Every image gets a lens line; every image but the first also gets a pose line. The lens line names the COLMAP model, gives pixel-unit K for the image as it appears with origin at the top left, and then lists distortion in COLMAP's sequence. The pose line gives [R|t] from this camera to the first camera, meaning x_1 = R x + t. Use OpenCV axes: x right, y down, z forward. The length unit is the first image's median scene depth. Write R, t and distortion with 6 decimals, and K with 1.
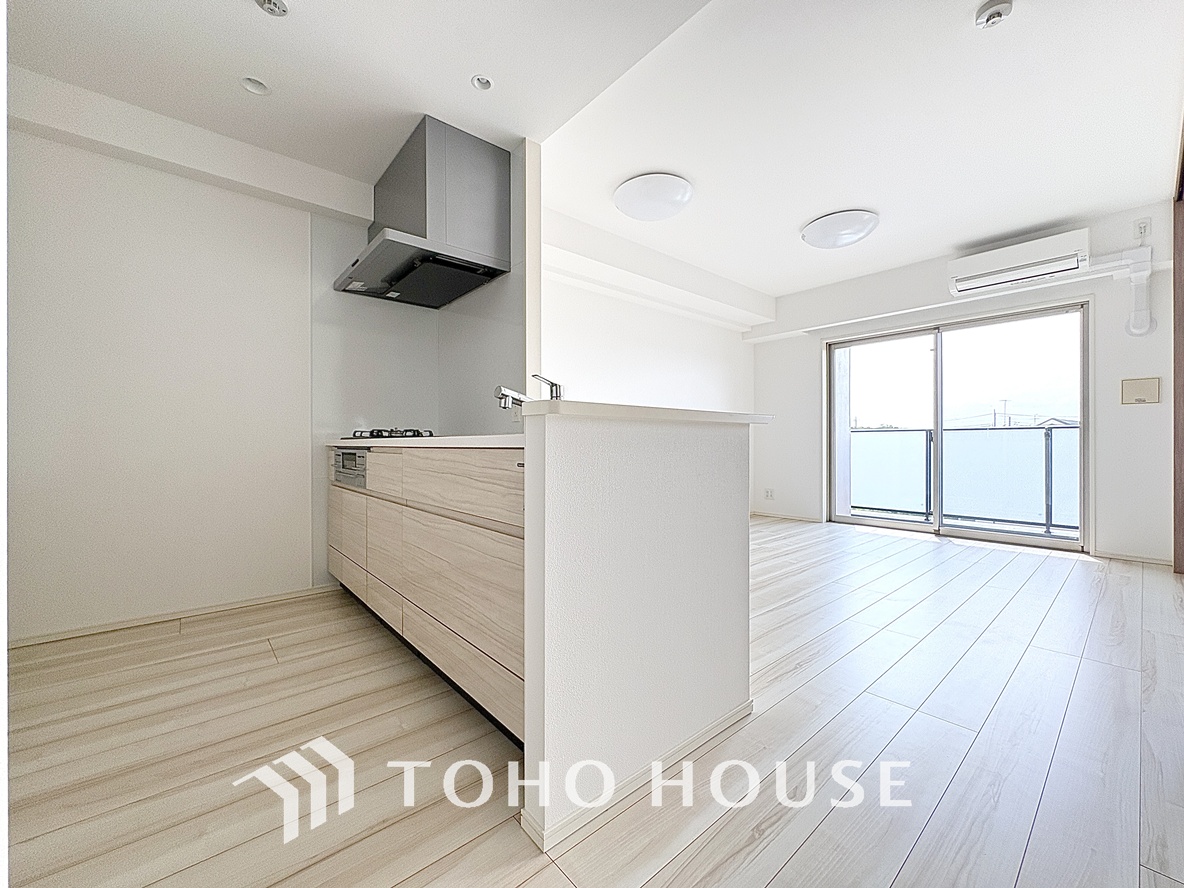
lens RADIAL K [[476.4, 0, 592.0], [0, 476.4, 445.5], [0, 0, 1]] dist [0.003946, -0.000911]
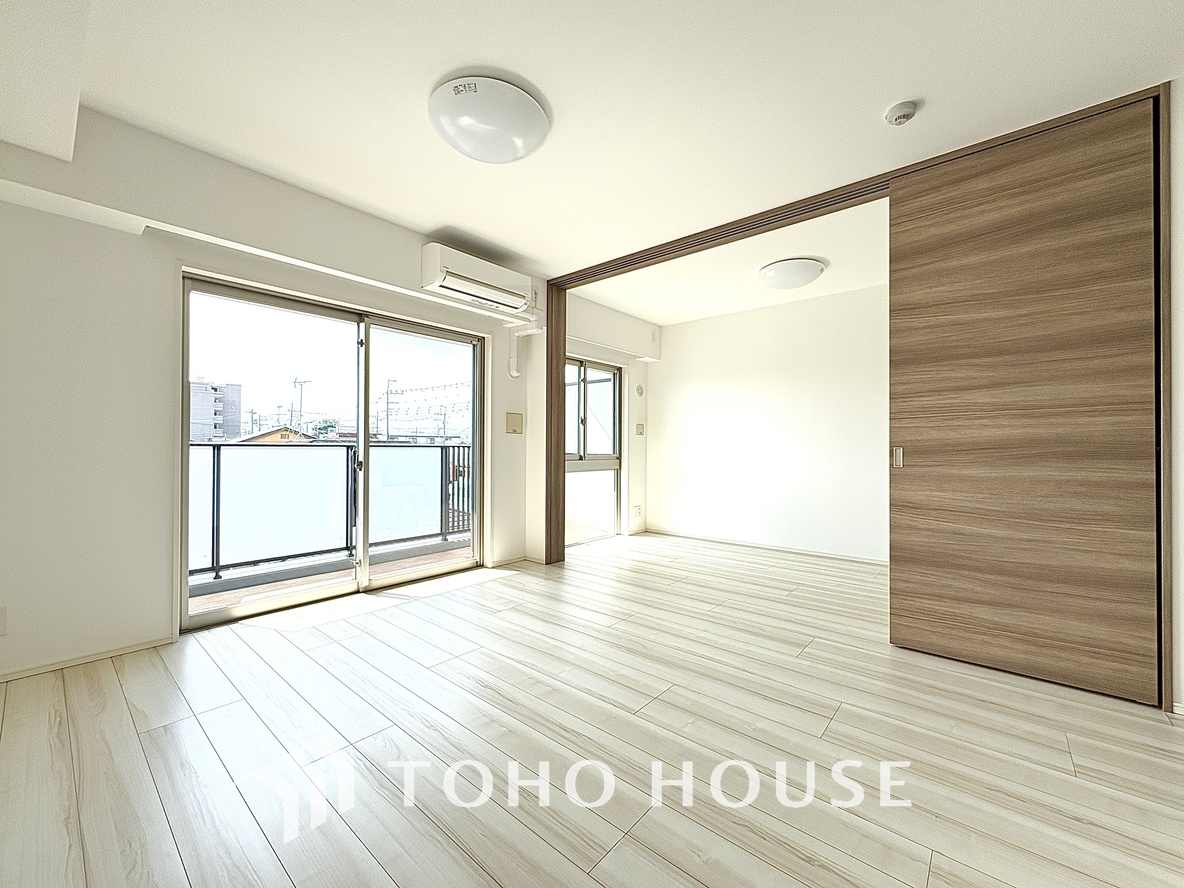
lens RADIAL K [[476.4, 0, 593.0], [0, 476.4, 441.7], [0, 0, 1]] dist [0.003946, -0.000911]
pose [[-0.157985, 0.012382, 0.987364, -0.065464], [-0.002071, 0.999915, -0.012871, -0.036994], [-0.987439, -0.004078, -0.157946, 0.723580]]
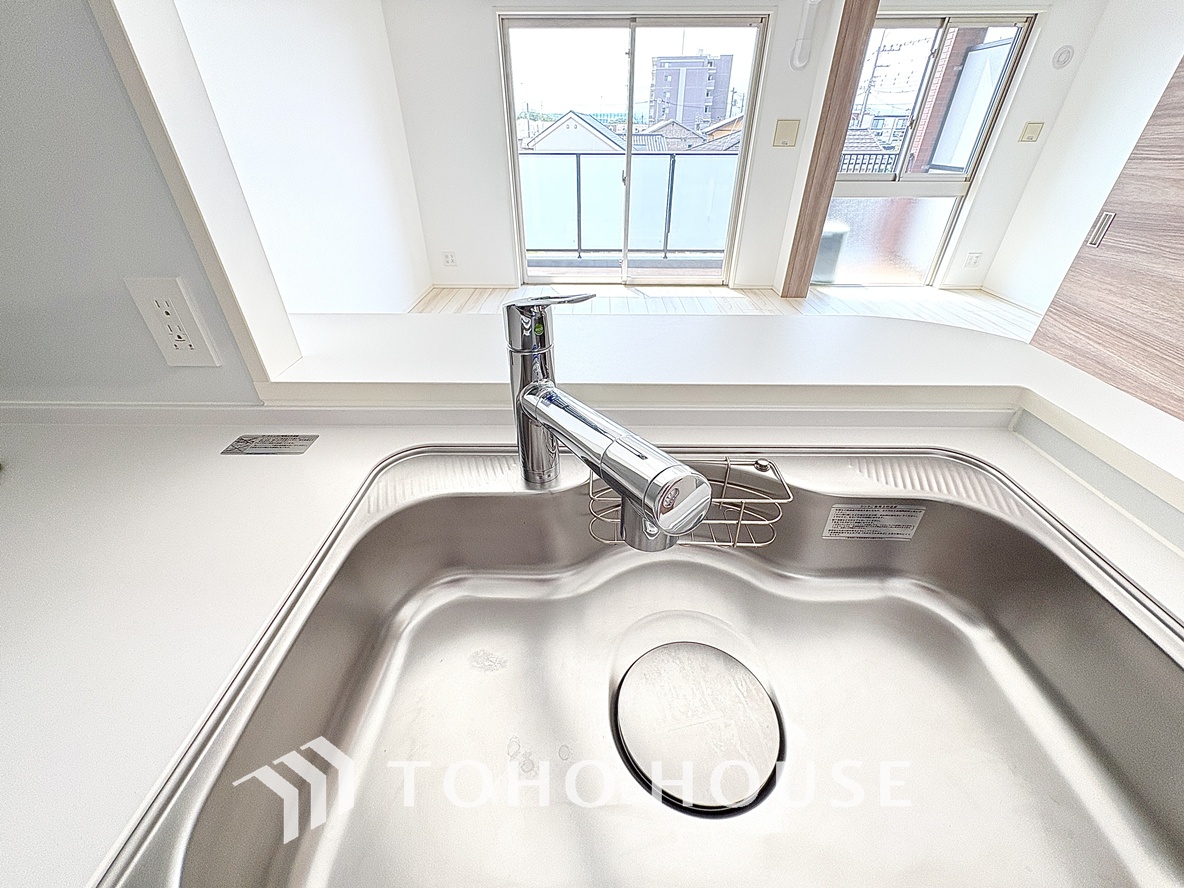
lens RADIAL K [[476.4, 0, 596.9], [0, 476.4, 444.2], [0, 0, 1]] dist [0.003946, -0.000911]
pose [[0.652711, -0.415013, 0.633823, -0.105474], [-0.000620, 0.836319, 0.548242, -0.085140], [-0.757606, -0.358237, 0.545618, 0.341064]]
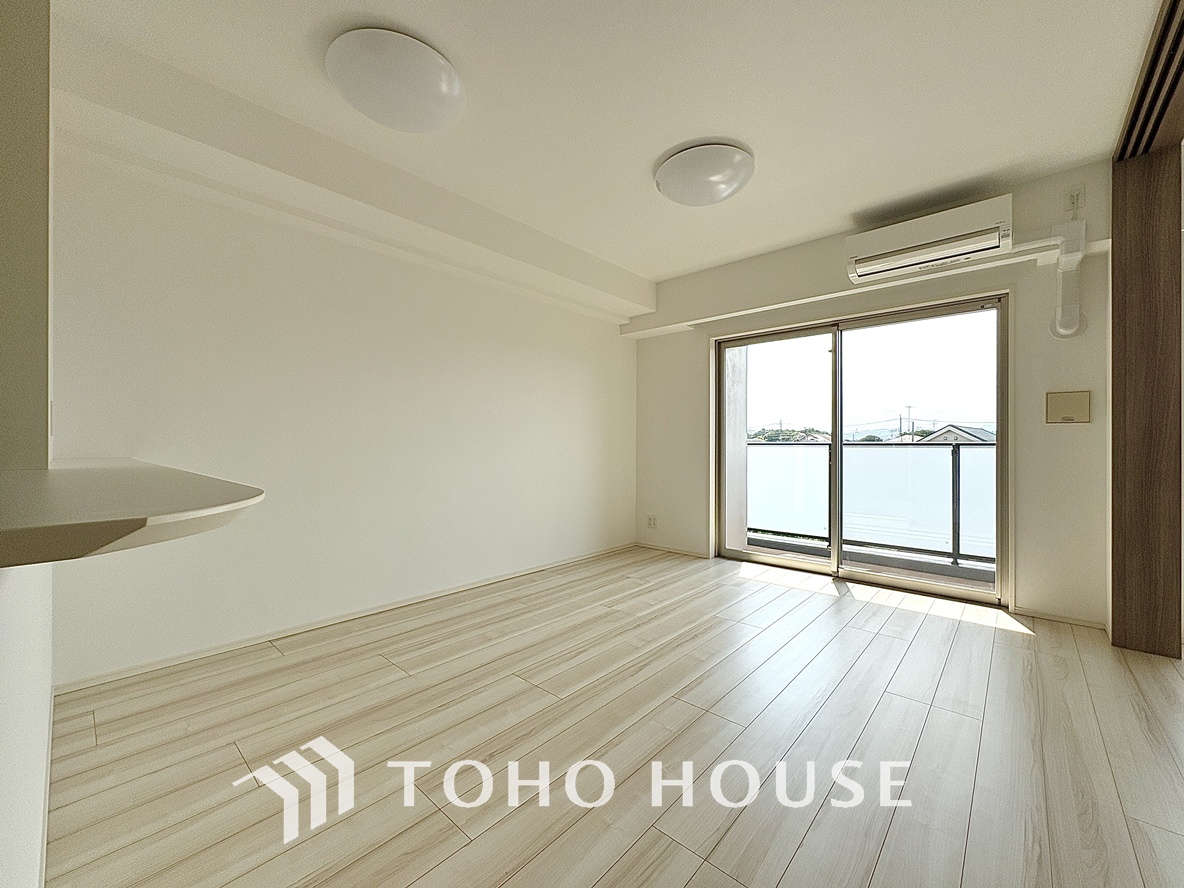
lens RADIAL K [[476.4, 0, 592.7], [0, 476.4, 445.3], [0, 0, 1]] dist [0.003946, -0.000911]
pose [[0.991855, 0.003577, 0.127320, 0.195779], [-0.003393, 0.999993, -0.001662, -0.034675], [-0.127325, 0.001217, 0.991860, 0.231396]]
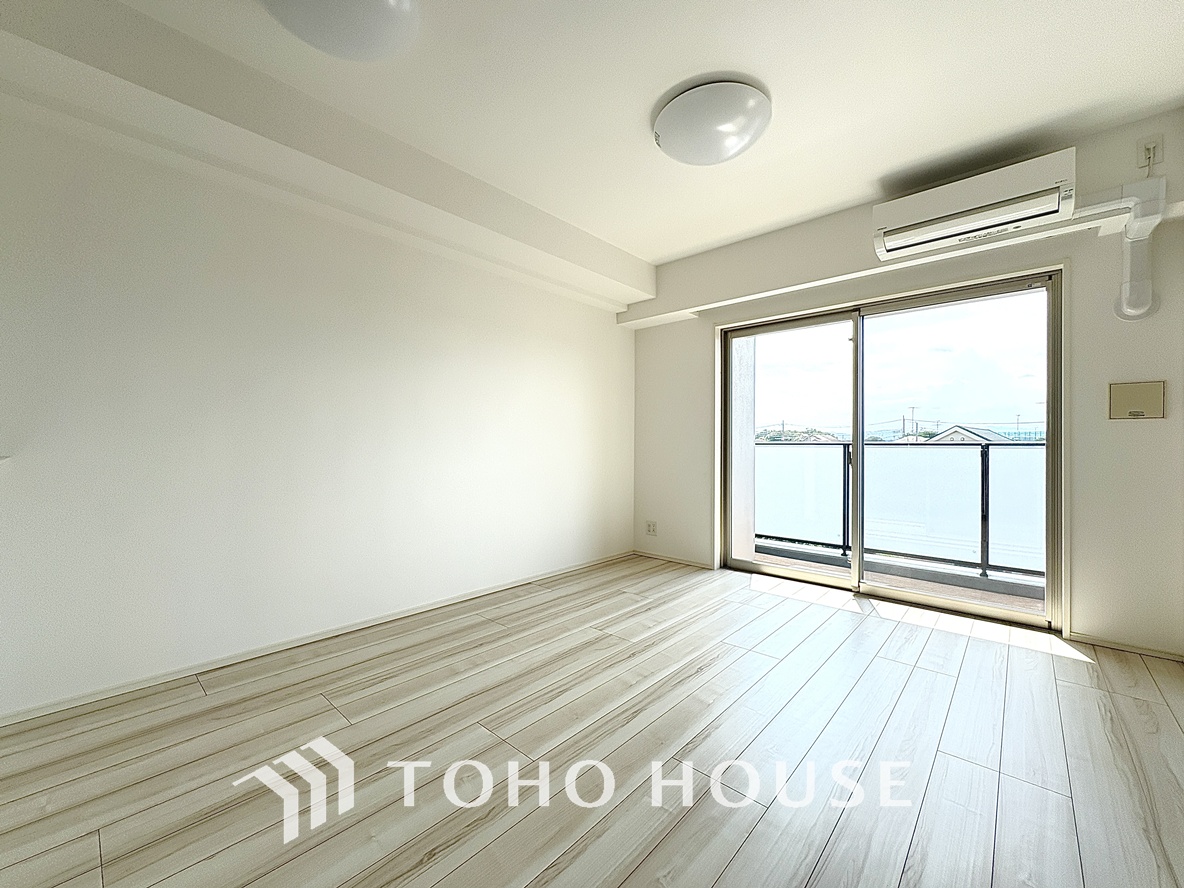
lens RADIAL K [[476.4, 0, 593.1], [0, 476.4, 445.1], [0, 0, 1]] dist [0.003946, -0.000911]
pose [[0.992168, 0.005664, 0.124783, 0.220502], [-0.005372, 0.999982, -0.002678, -0.032881], [-0.124796, 0.001987, 0.992180, 0.310980]]
